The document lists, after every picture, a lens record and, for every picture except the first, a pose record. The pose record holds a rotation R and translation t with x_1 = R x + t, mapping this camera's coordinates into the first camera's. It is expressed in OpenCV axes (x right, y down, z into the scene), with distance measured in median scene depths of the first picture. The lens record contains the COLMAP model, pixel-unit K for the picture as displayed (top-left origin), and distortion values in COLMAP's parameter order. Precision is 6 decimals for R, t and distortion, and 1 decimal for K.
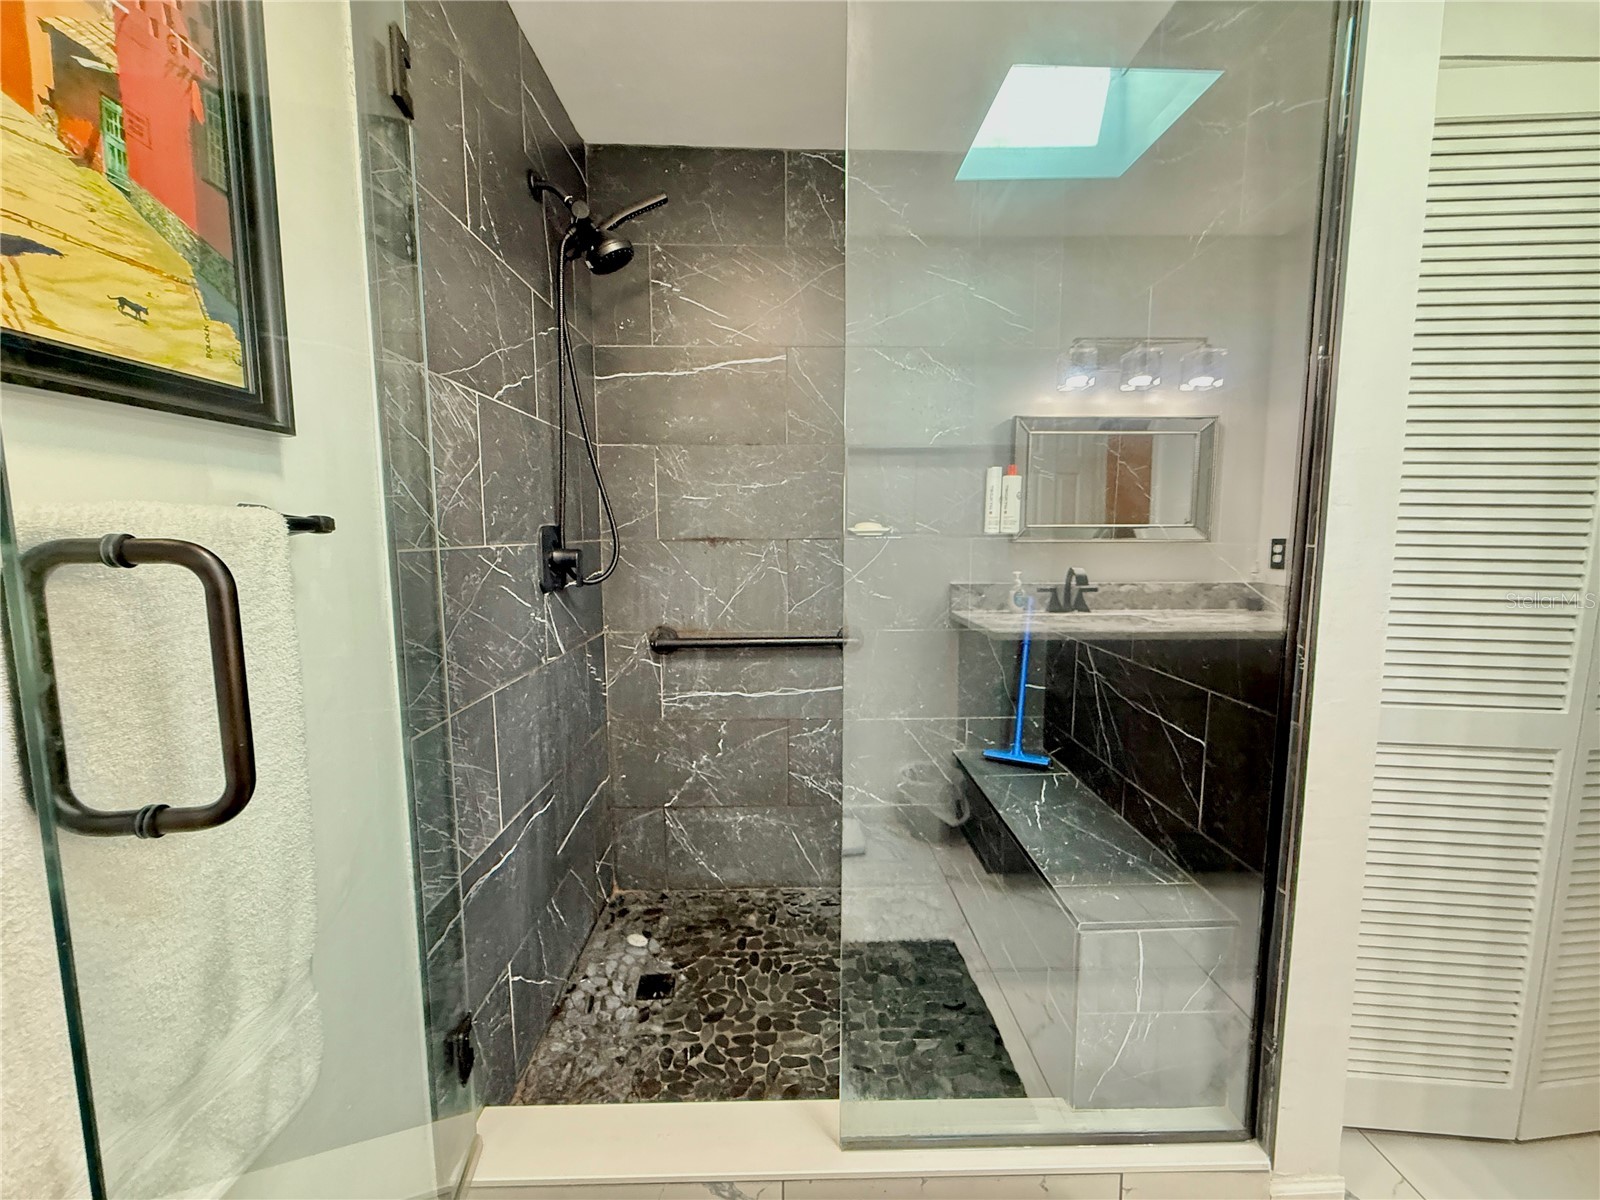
lens RADIAL K [[637.5, 0, 802.8], [0, 637.5, 598.7], [0, 0, 1]] dist [-0.000645, 0.000639]
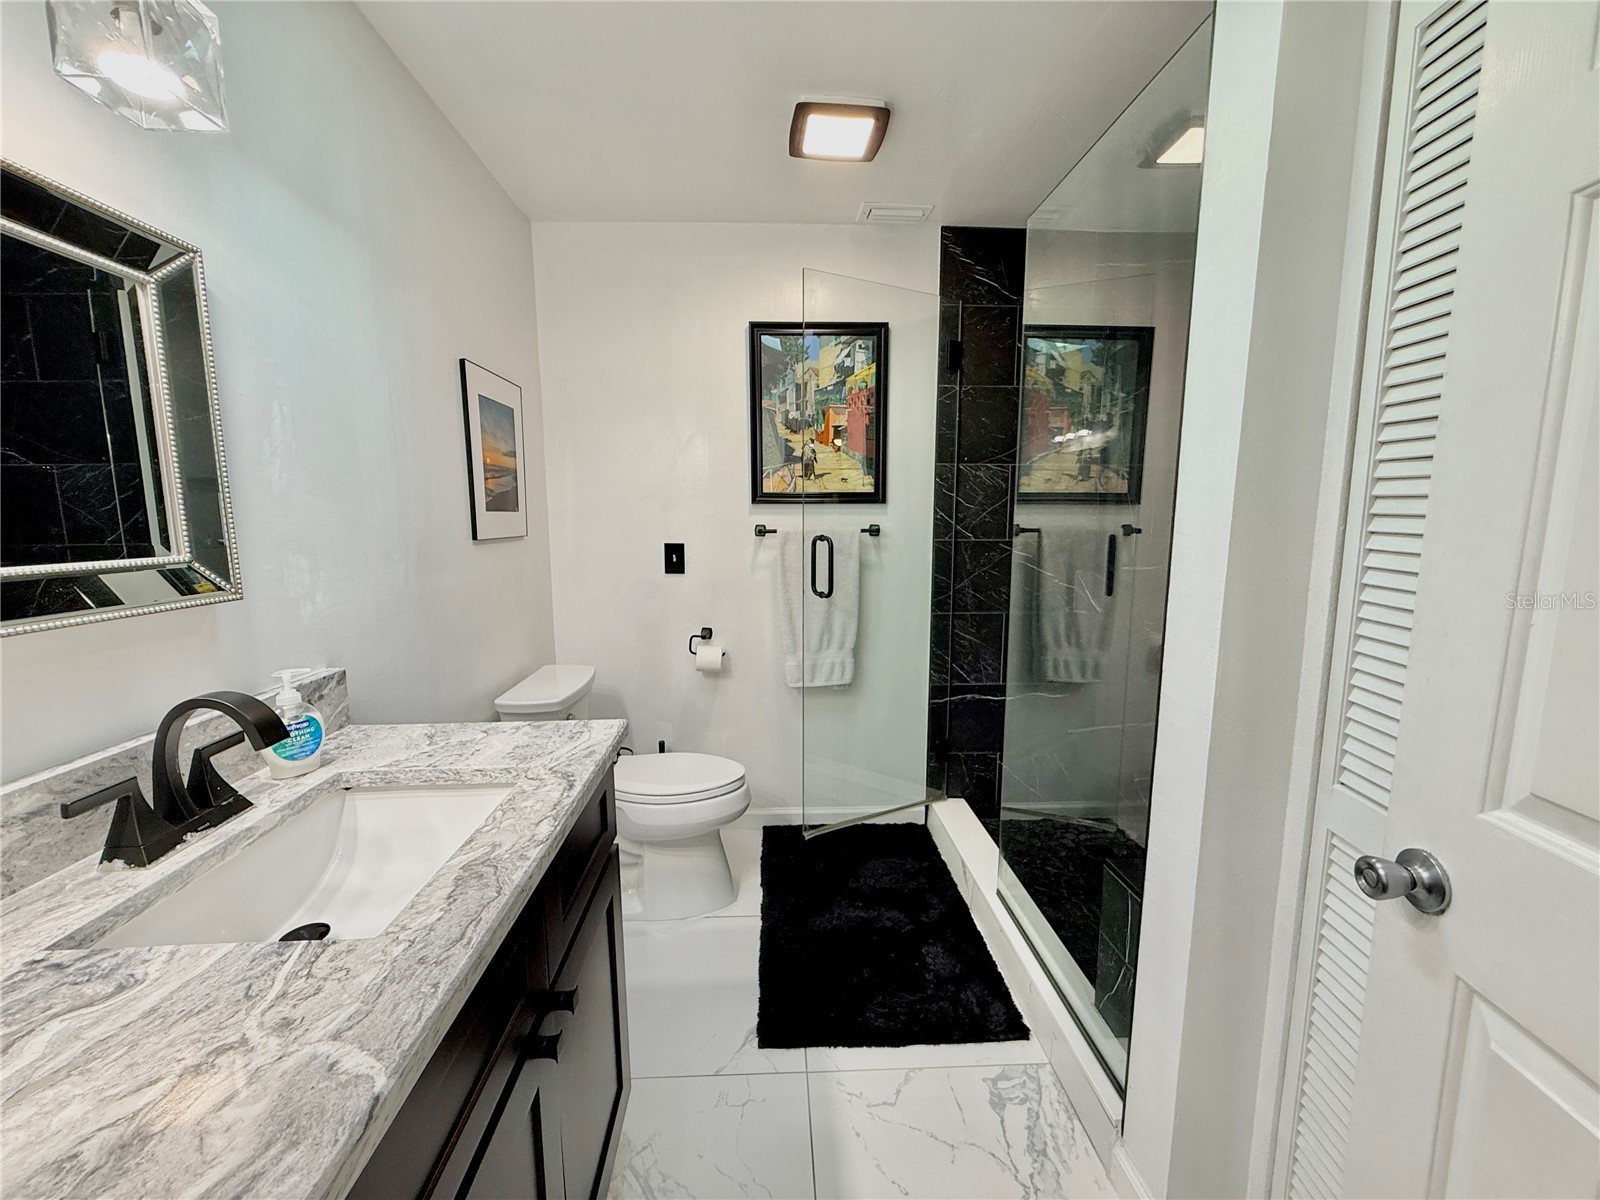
lens RADIAL K [[637.5, 0, 794.8], [0, 637.5, 600.6], [0, 0, 1]] dist [-0.000645, 0.000639]
pose [[0.021421, 0.132734, -0.990920, 1.695254], [-0.110219, 0.985420, 0.129614, -0.090493], [0.993676, 0.106442, 0.035739, 0.312725]]
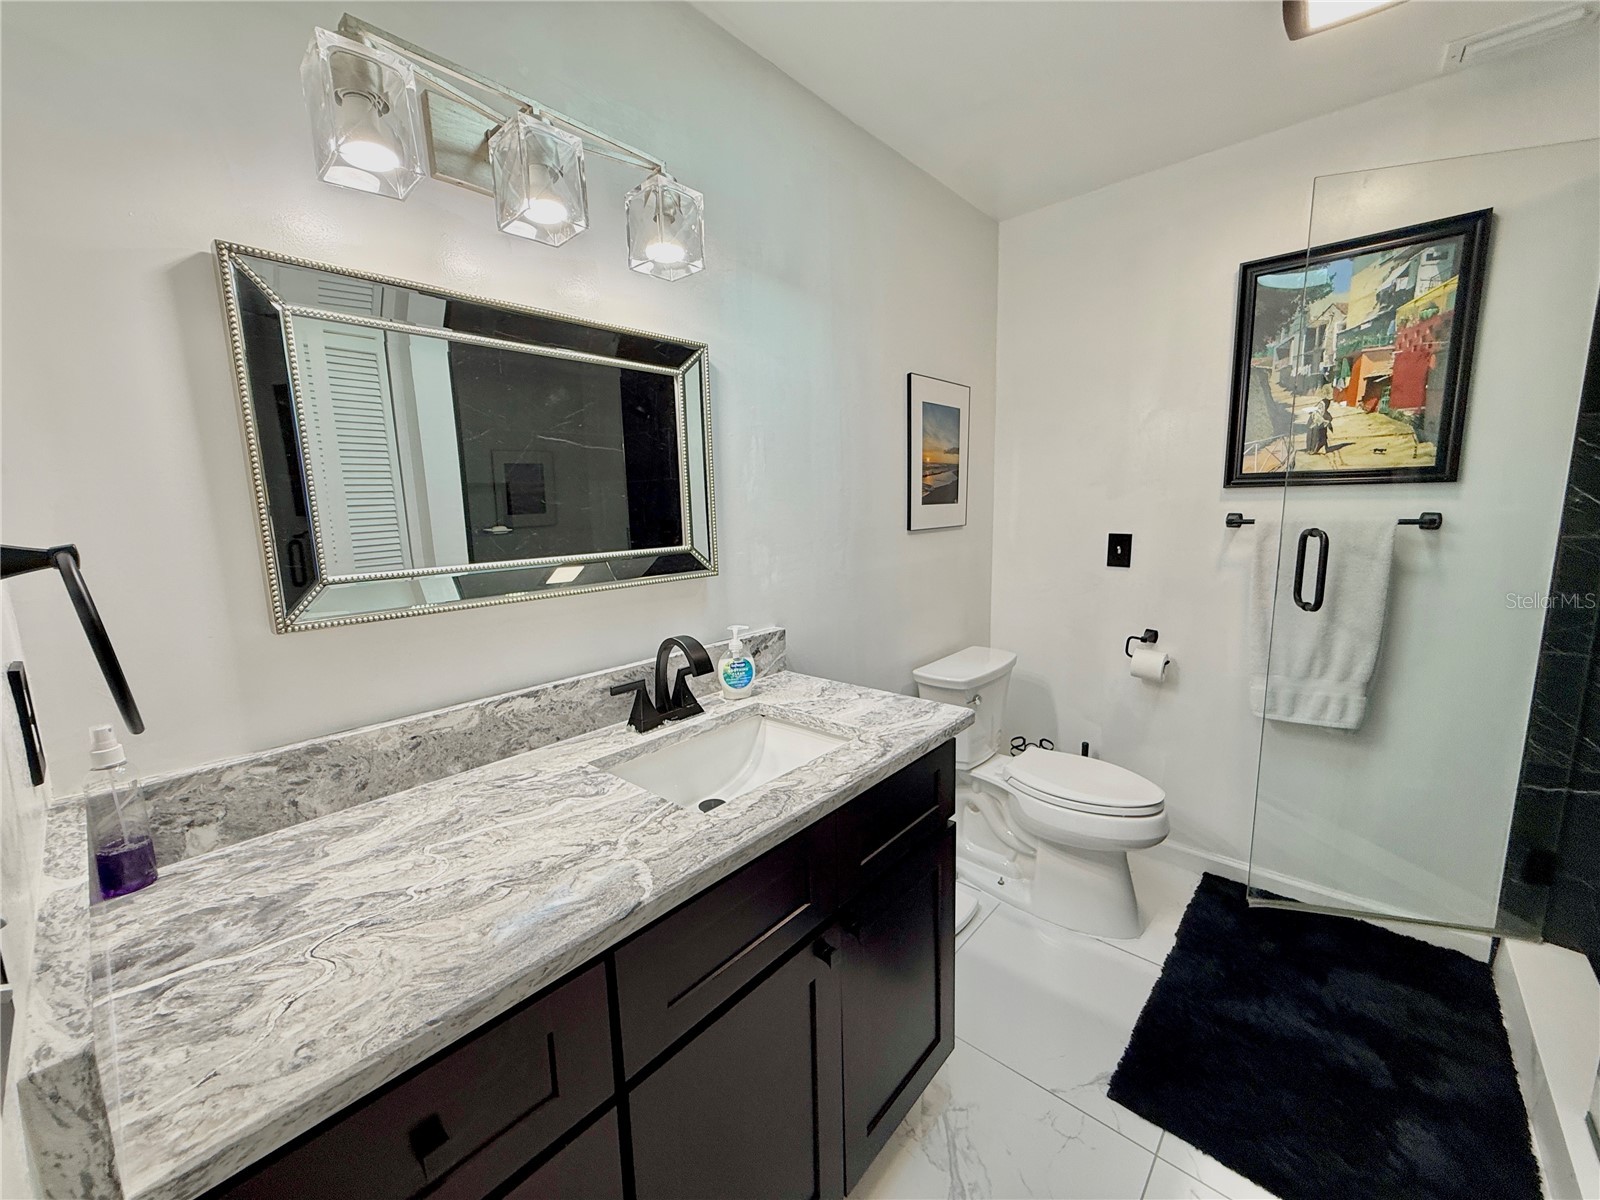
lens RADIAL K [[637.5, 0, 797.3], [0, 637.5, 600.1], [0, 0, 1]] dist [-0.000645, 0.000639]
pose [[-0.680466, 0.130361, -0.721091, 1.651957], [-0.058005, 0.971379, 0.230346, -0.155915], [0.730480, 0.198569, -0.653429, 0.571104]]
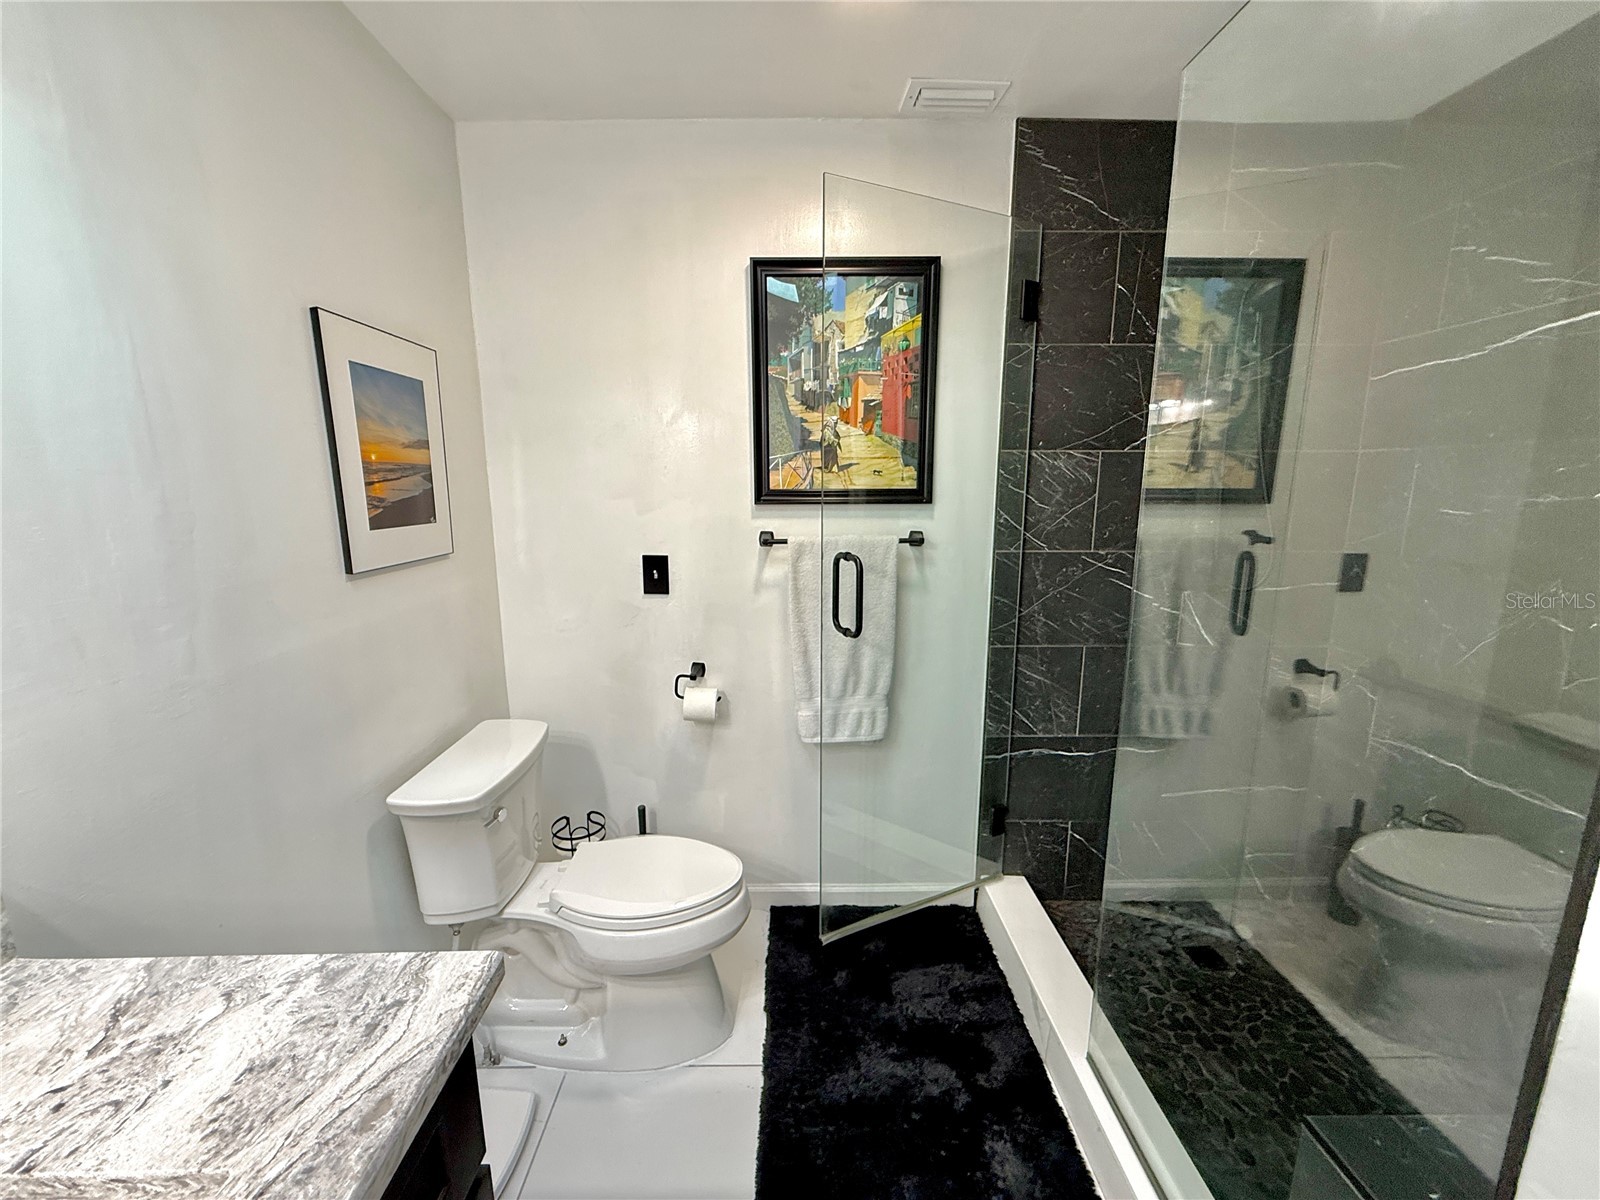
lens RADIAL K [[637.5, 0, 795.2], [0, 637.5, 600.5], [0, 0, 1]] dist [-0.000645, 0.000639]
pose [[-0.011068, 0.182538, -0.983136, 1.159267], [-0.109043, 0.977113, 0.182647, -0.189277], [0.993975, 0.109226, 0.009090, 0.325413]]
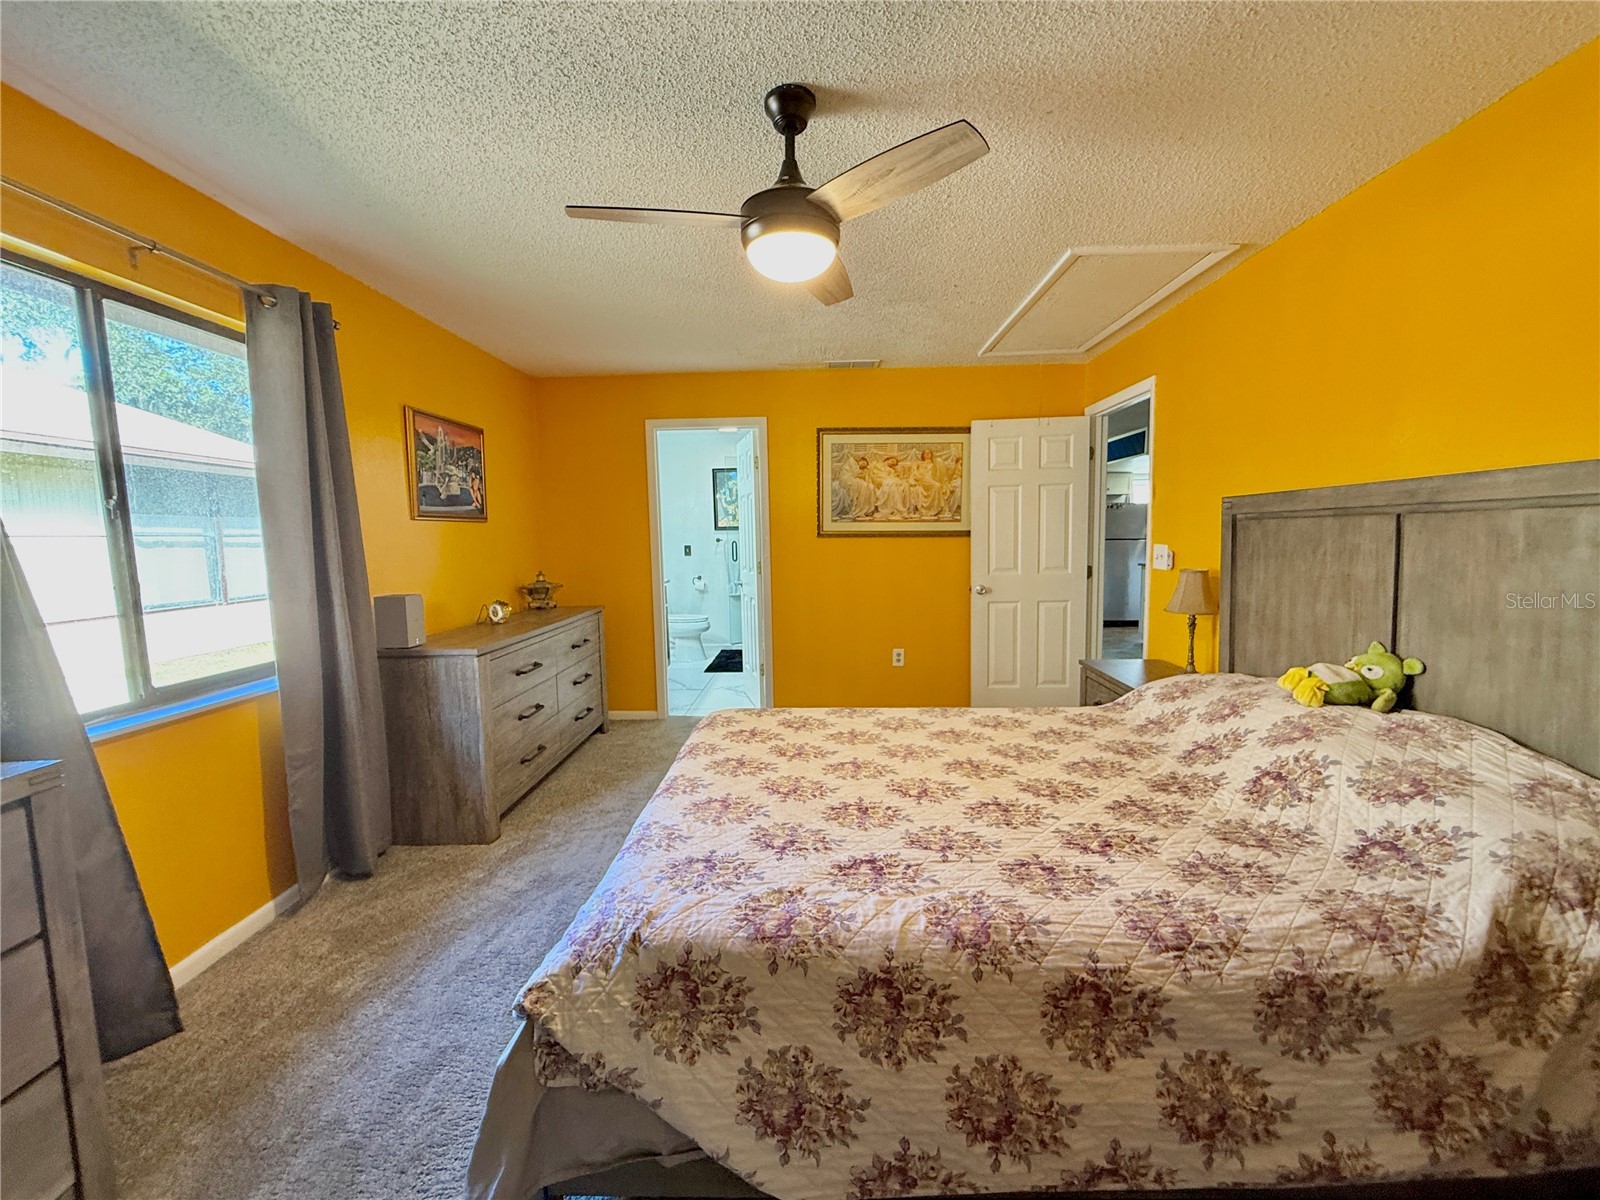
lens RADIAL K [[637.5, 0, 798.7], [0, 637.5, 597.2], [0, 0, 1]] dist [-0.000645, 0.000639]
pose [[-0.048608, 0.099290, -0.993871, 5.693740], [-0.086171, 0.990920, 0.103210, -0.188943], [0.995094, 0.090660, -0.039611, 1.339208]]
